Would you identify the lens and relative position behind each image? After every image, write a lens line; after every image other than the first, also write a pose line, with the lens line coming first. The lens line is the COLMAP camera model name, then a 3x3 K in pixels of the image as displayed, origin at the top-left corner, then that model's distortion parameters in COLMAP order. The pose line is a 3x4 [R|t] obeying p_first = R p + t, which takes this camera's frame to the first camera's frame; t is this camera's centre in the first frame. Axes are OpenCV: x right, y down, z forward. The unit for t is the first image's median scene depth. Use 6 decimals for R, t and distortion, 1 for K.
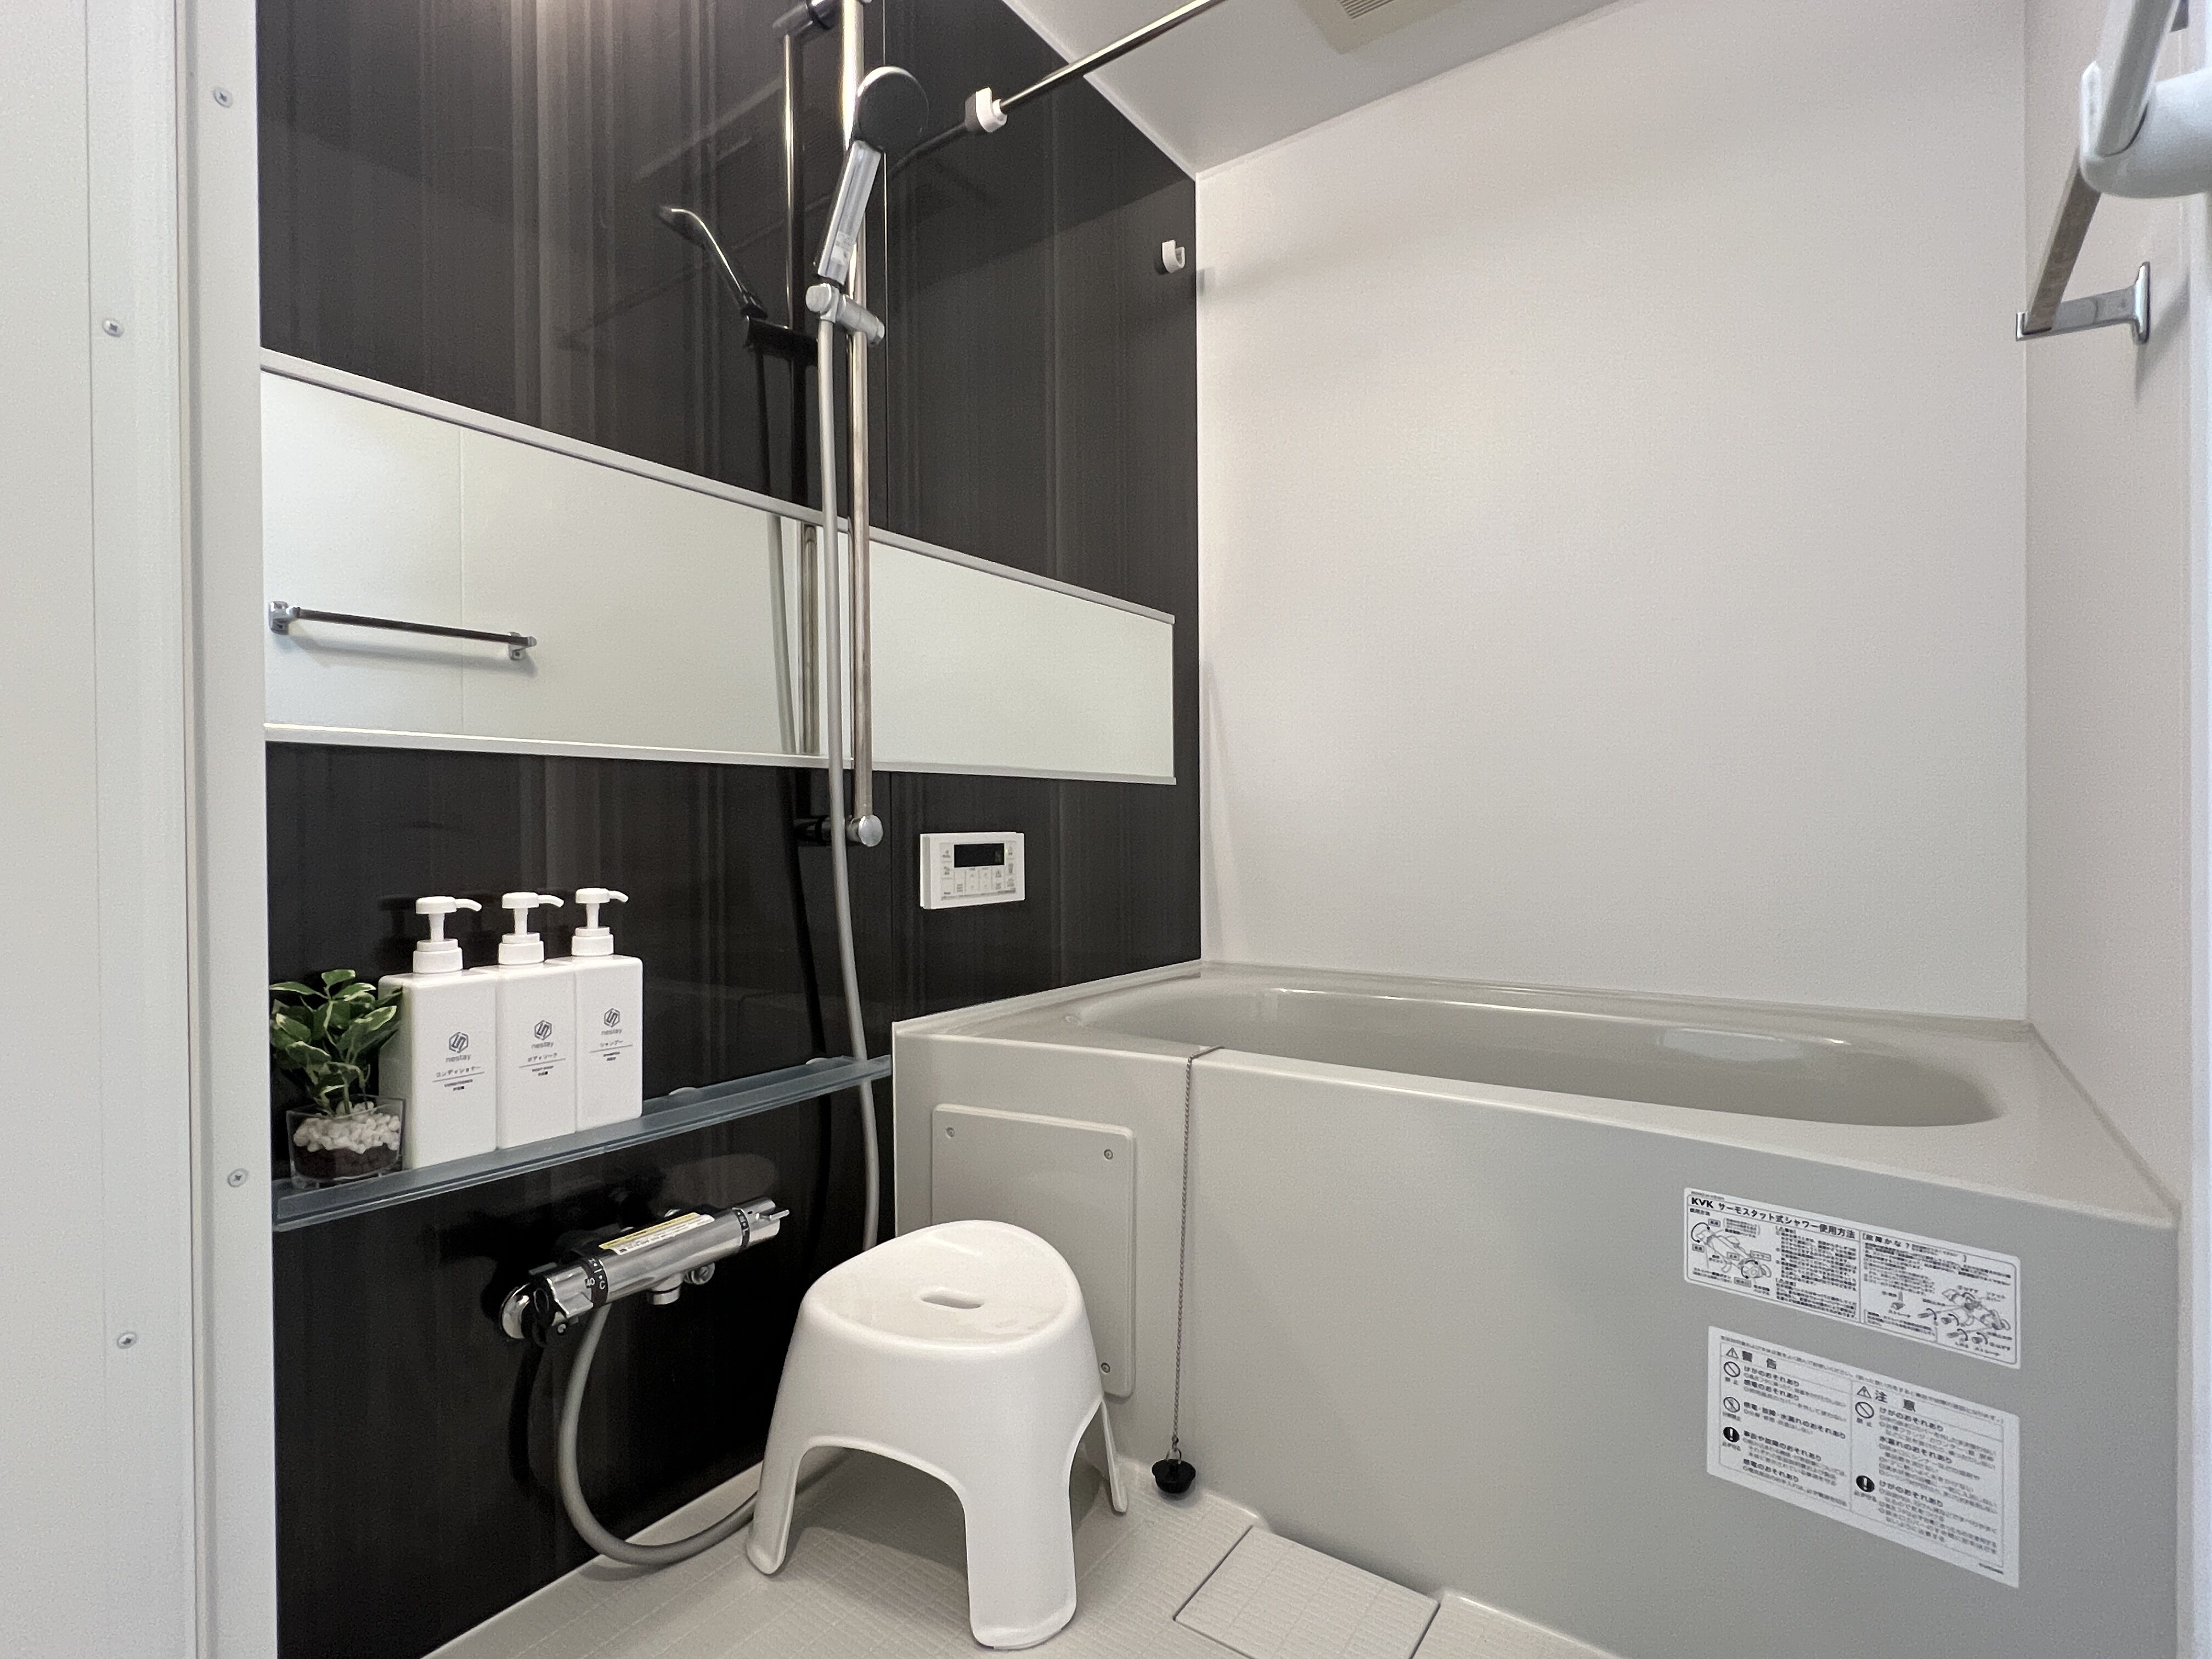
lens RADIAL K [[1135.0, 0, 1106.0], [0, 1135.0, 829.5], [0, 0, 1]] dist [-0.000282, 0.042375]
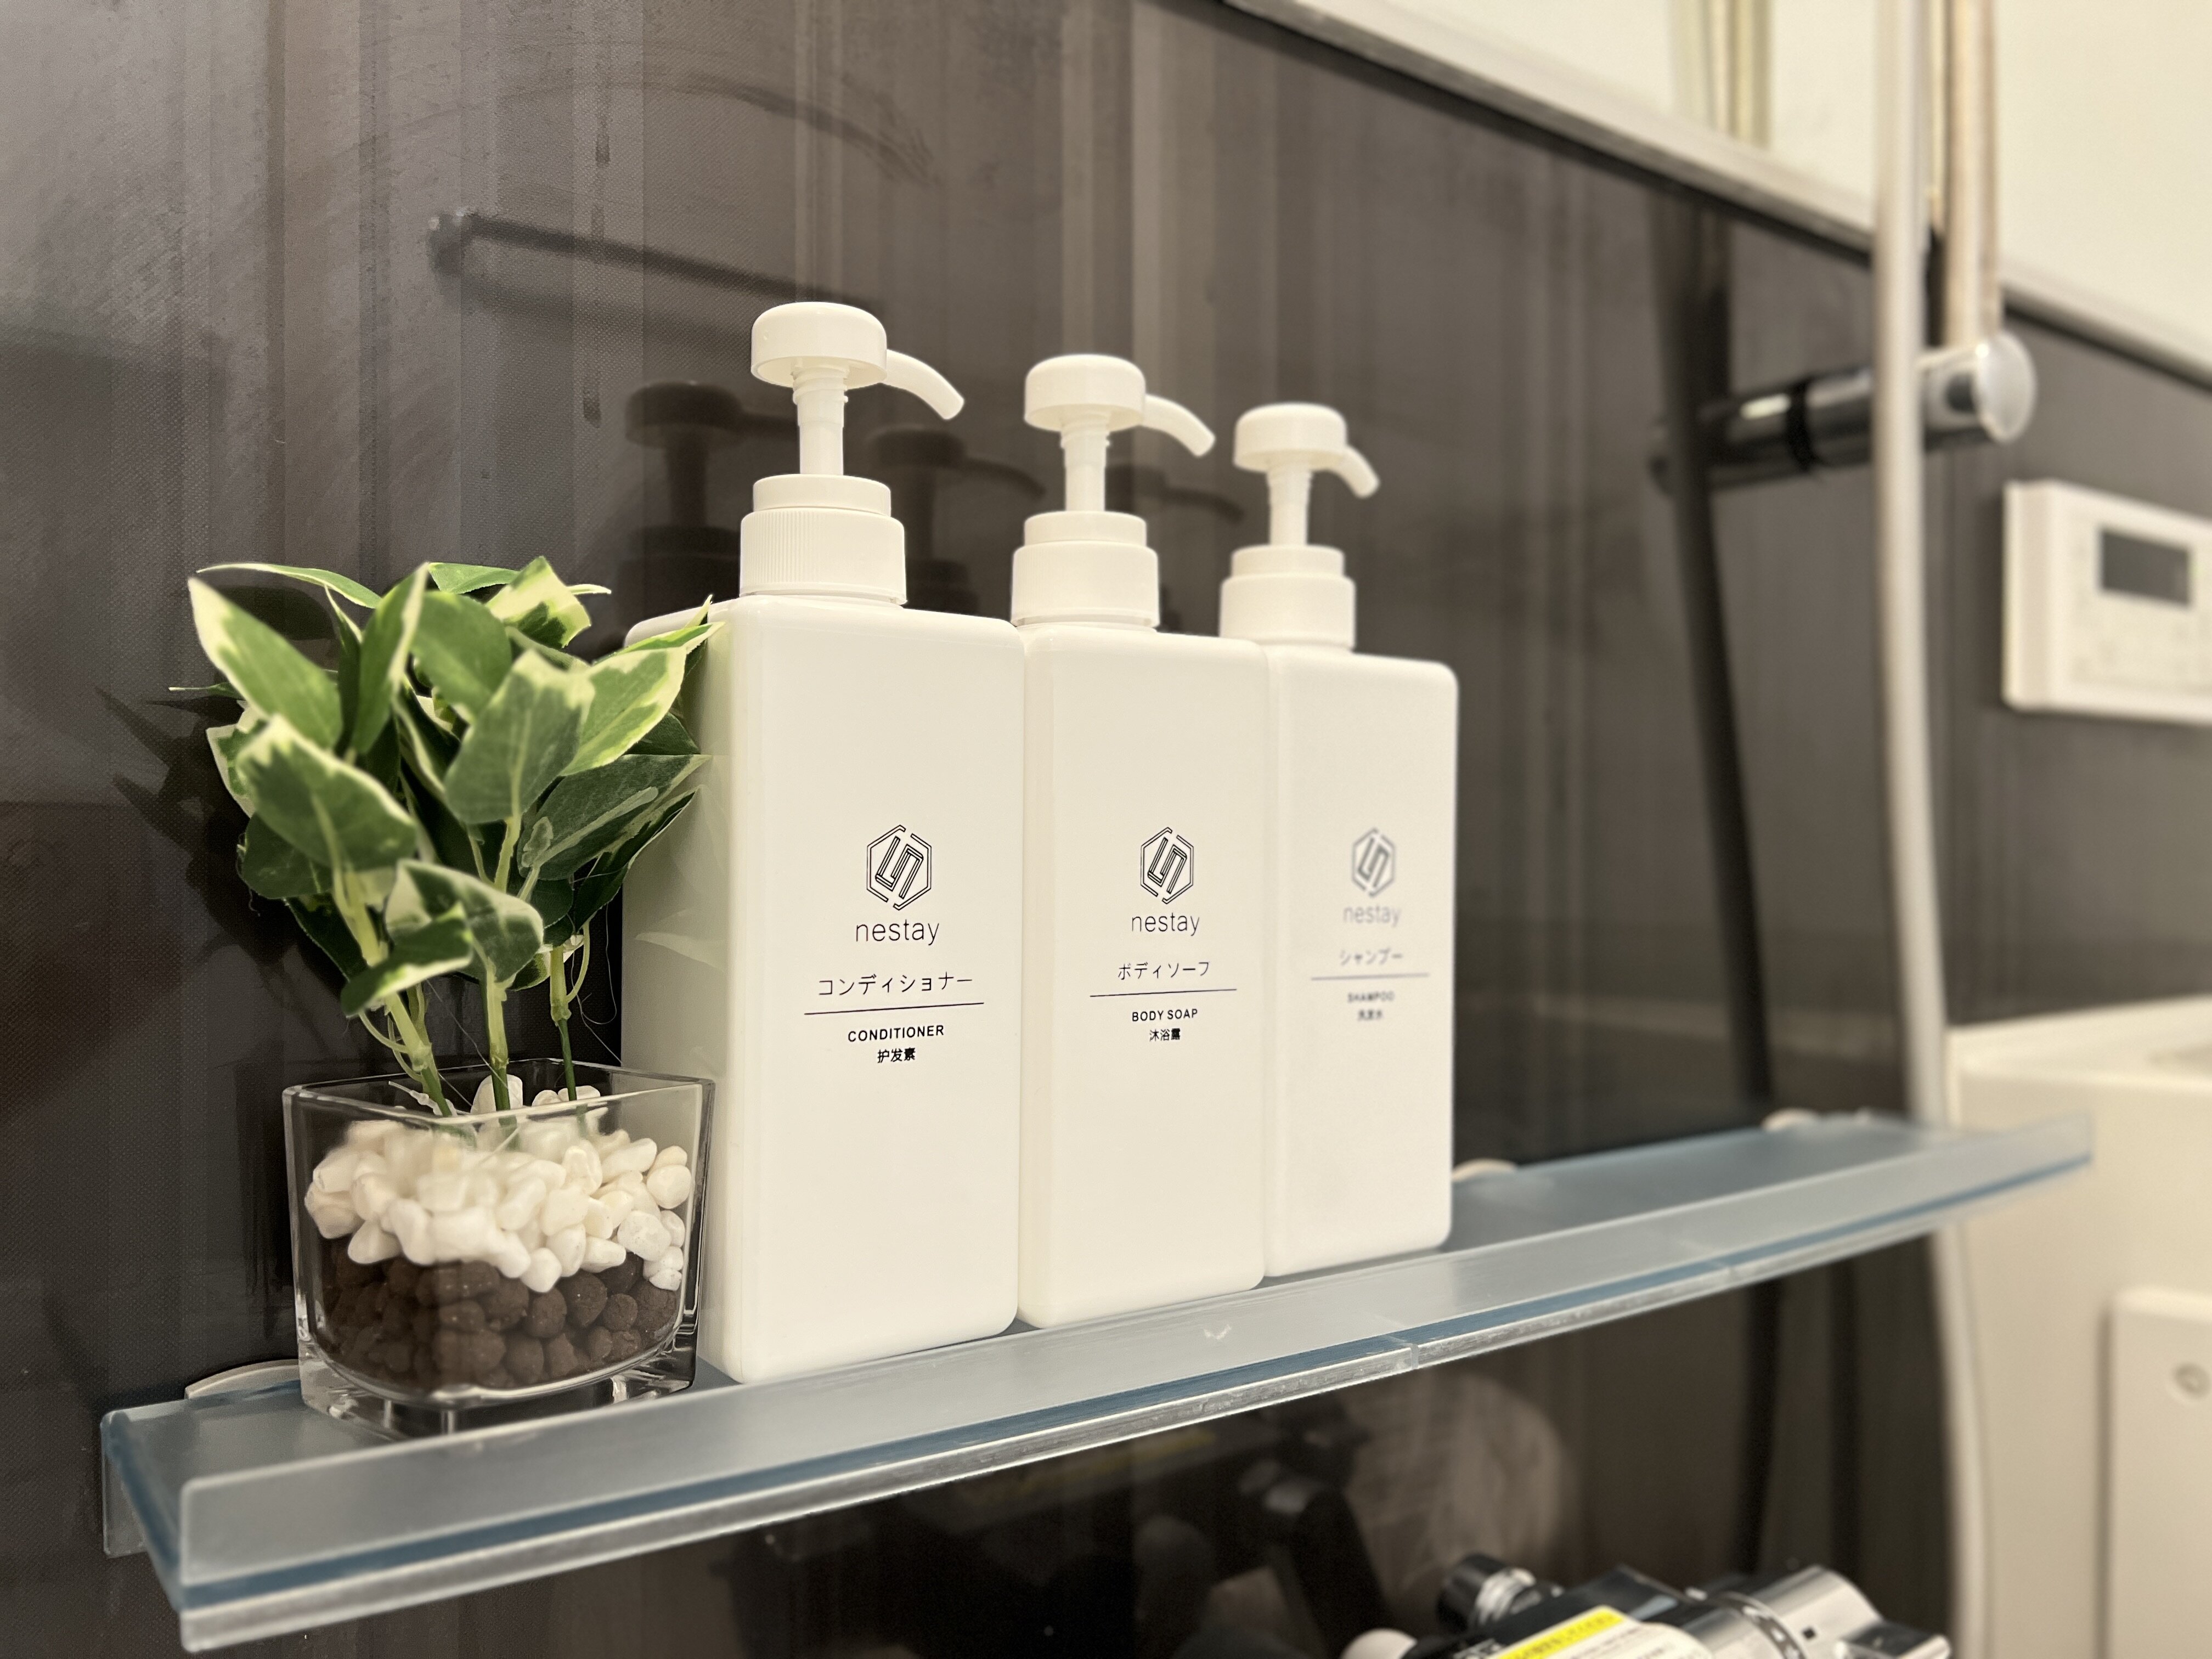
lens RADIAL K [[1674.7, 0, 1114.3], [0, 1674.7, 835.0], [0, 0, 1]] dist [0.093433, -0.108679]
pose [[0.955484, 0.010826, -0.294843, -0.428296], [-0.014431, 0.999845, -0.010051, 0.187299], [0.294689, 0.013858, 0.955493, 0.686967]]
